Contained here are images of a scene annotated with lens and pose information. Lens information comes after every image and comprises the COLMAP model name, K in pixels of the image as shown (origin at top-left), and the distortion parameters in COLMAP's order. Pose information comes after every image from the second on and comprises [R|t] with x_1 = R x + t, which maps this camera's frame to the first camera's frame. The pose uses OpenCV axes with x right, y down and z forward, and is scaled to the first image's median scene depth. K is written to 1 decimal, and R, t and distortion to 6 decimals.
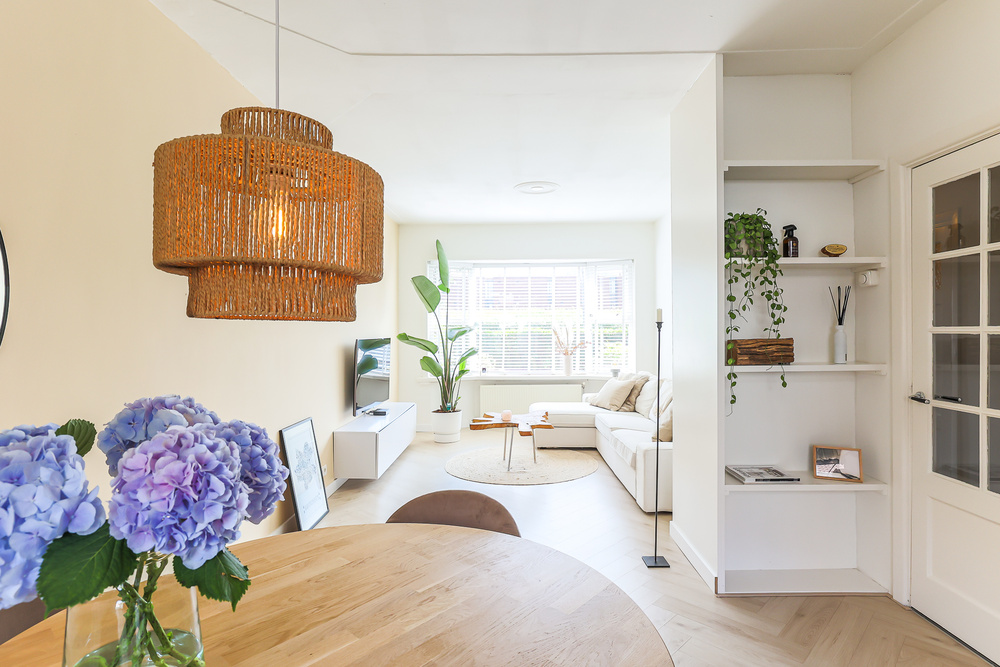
lens RADIAL K [[502.5, 0, 500.0], [0, 502.5, 333.5], [0, 0, 1]] dist [0.000202, 0.000094]
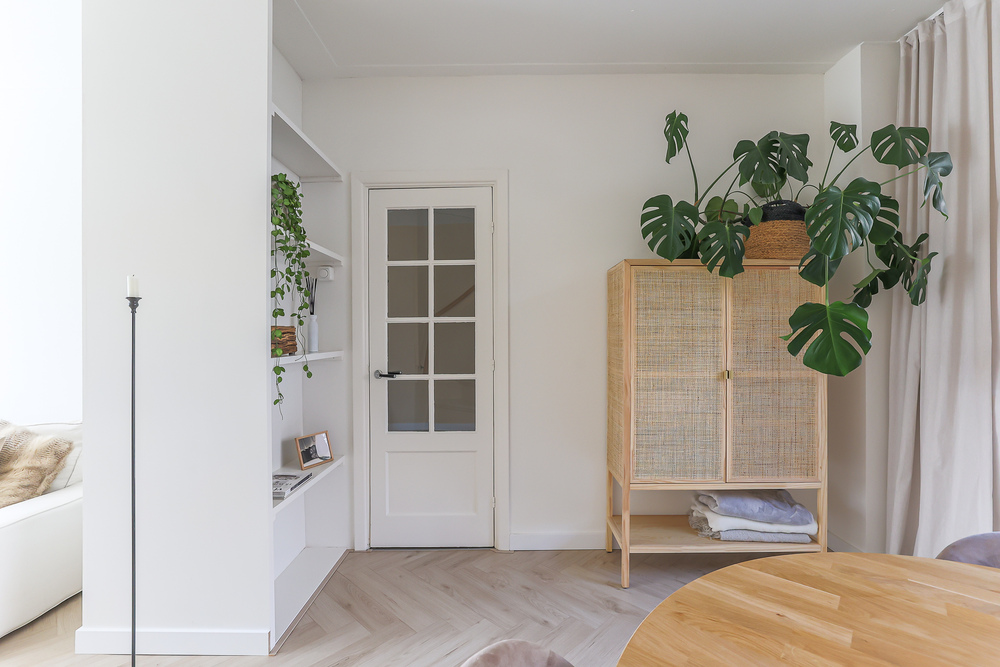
lens RADIAL K [[452.3, 0, 500.0], [0, 452.3, 333.5], [0, 0, 1]] dist [-0.024495, 0.000558]
pose [[0.008718, 0.011293, 0.999898, -0.271650], [0.014318, 0.999832, -0.011418, 0.041385], [-0.999859, 0.014417, 0.008555, 0.670634]]
